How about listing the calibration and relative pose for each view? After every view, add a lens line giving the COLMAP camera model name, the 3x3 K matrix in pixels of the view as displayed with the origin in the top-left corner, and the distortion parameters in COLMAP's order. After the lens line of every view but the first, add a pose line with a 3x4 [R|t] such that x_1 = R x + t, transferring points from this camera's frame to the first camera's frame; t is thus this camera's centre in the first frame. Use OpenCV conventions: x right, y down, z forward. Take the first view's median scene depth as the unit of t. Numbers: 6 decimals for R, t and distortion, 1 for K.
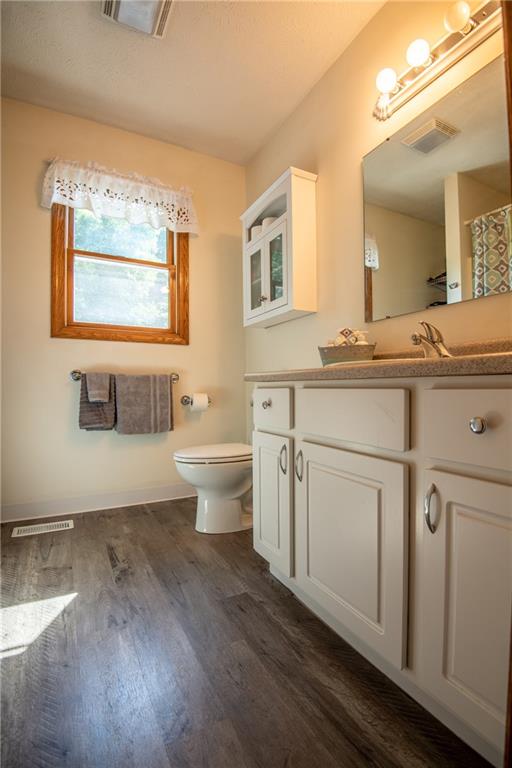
lens RADIAL K [[373.3, 0, 256.6], [0, 373.3, 385.6], [0, 0, 1]] dist [-0.033071, -0.004904]
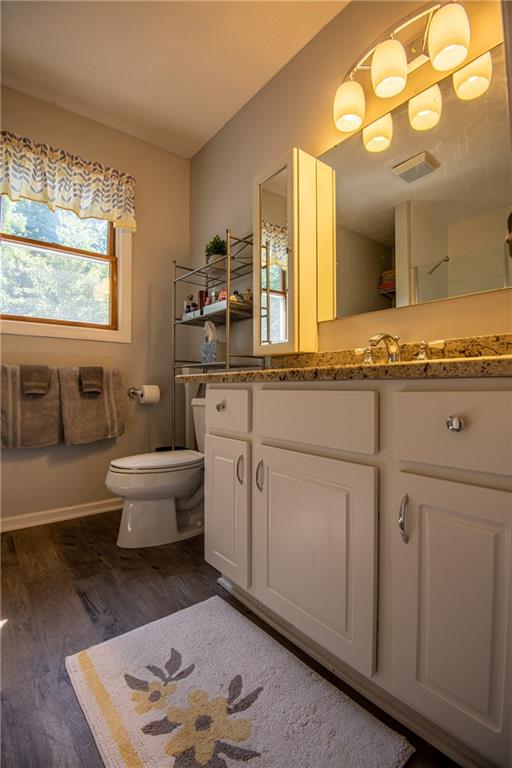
lens RADIAL K [[373.3, 0, 254.5], [0, 373.3, 384.5], [0, 0, 1]] dist [-0.033071, -0.004904]
pose [[0.986771, 0.005167, 0.162040, -0.071294], [-0.004092, 0.999967, -0.006968, 0.000766], [-0.162071, 0.006213, 0.986760, 0.074219]]
